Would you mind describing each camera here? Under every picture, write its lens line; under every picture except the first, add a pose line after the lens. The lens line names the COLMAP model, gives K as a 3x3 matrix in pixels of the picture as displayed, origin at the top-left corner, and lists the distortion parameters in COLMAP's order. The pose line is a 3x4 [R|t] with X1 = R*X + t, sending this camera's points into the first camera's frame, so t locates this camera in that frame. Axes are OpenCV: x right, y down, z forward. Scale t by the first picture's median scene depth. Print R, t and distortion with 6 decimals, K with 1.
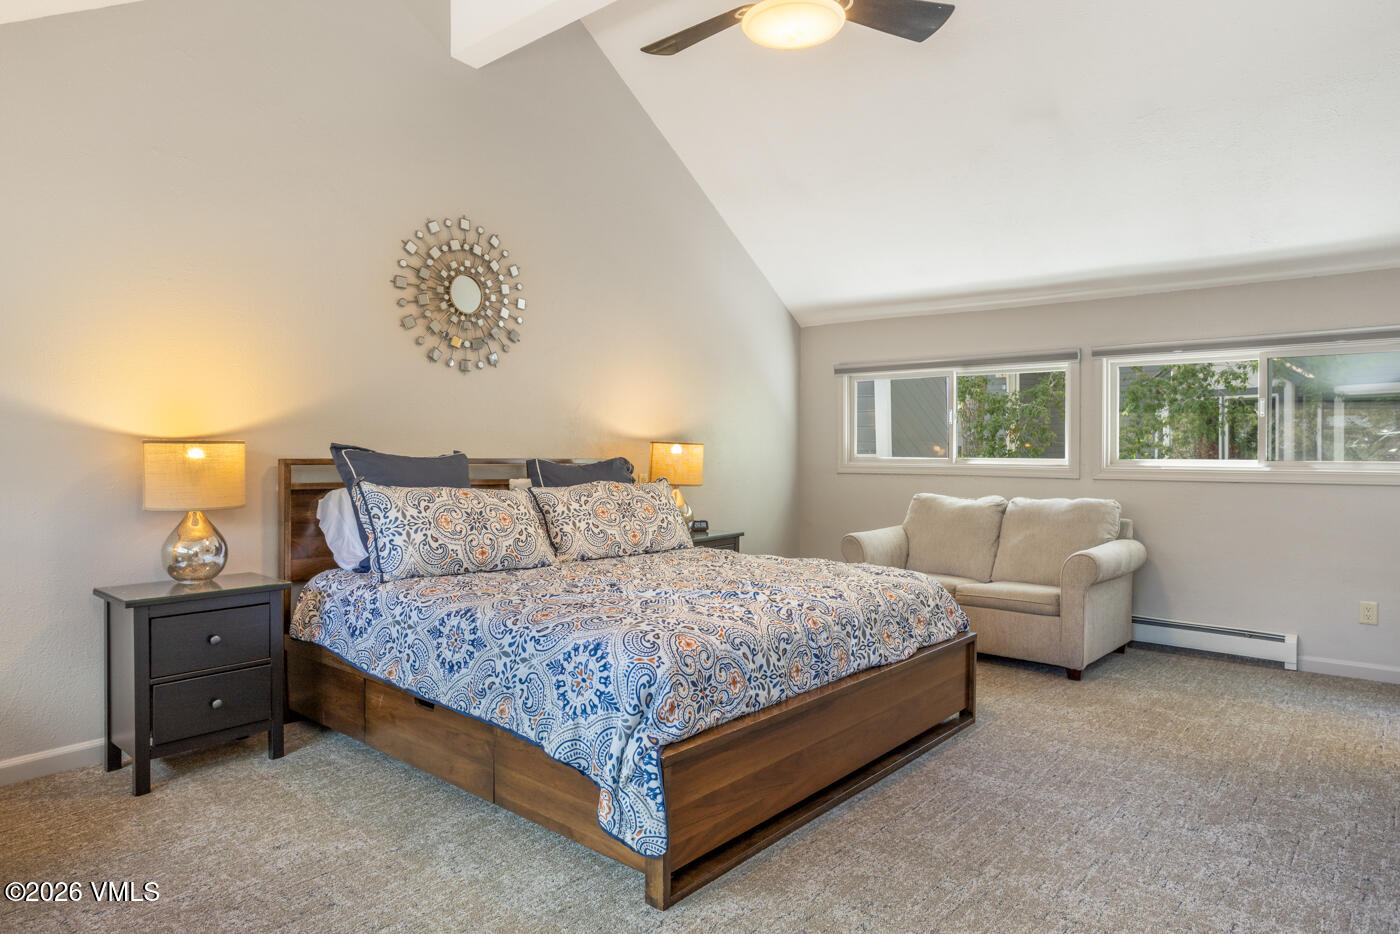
lens RADIAL K [[839.6, 0, 700.4], [0, 839.6, 462.2], [0, 0, 1]] dist [0.000055, 0.000676]
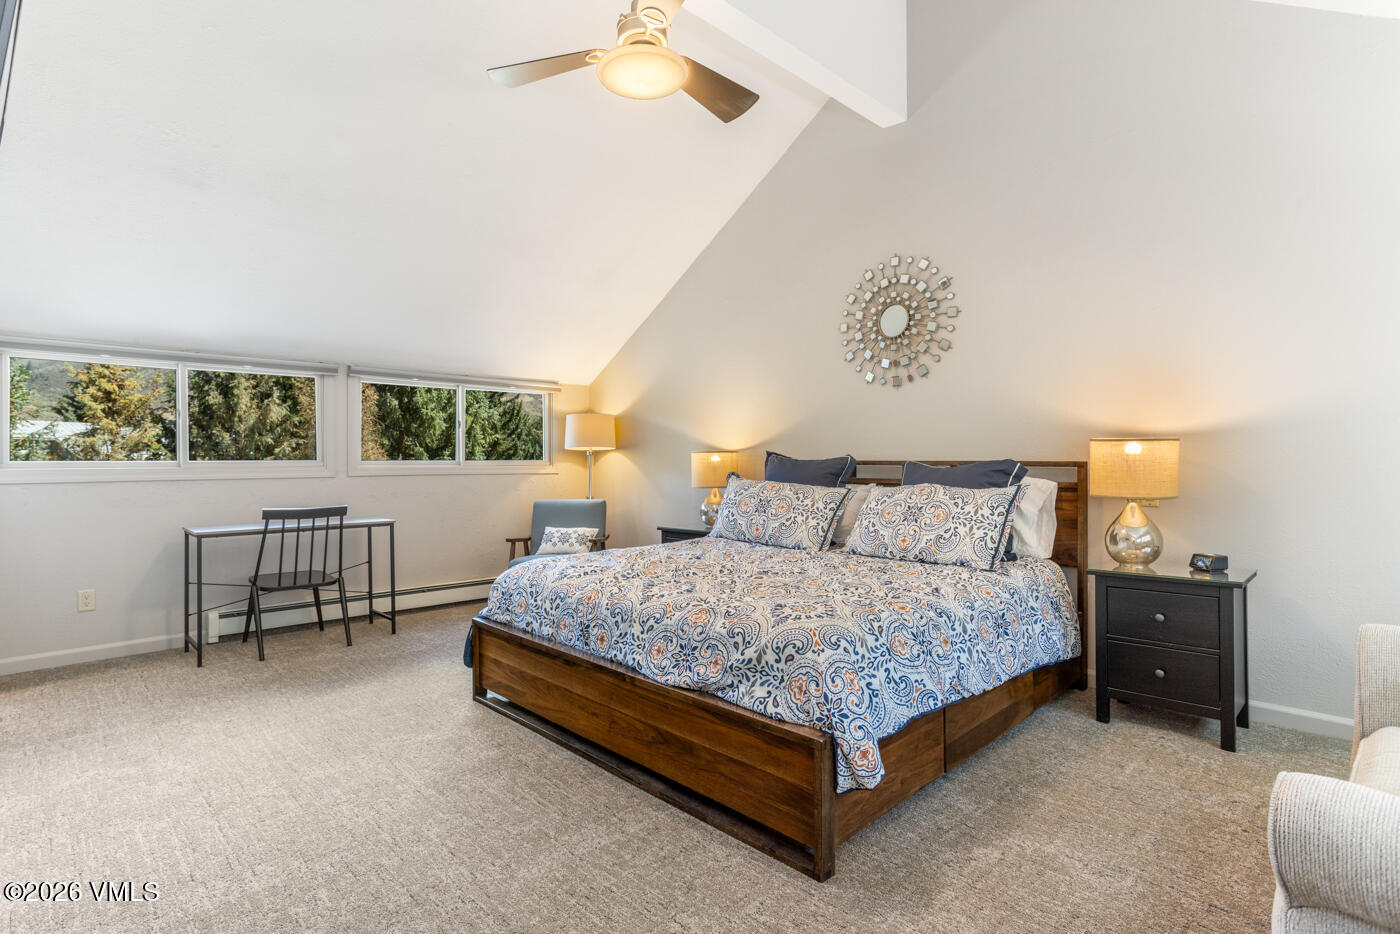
lens RADIAL K [[717.2, 0, 700.9], [0, 717.2, 463.7], [0, 0, 1]] dist [-0.004634, -0.000243]
pose [[-0.108817, 0.006333, -0.994042, 0.864691], [-0.004055, 0.999969, 0.006814, -0.005930], [0.994054, 0.004772, -0.108788, 0.967502]]
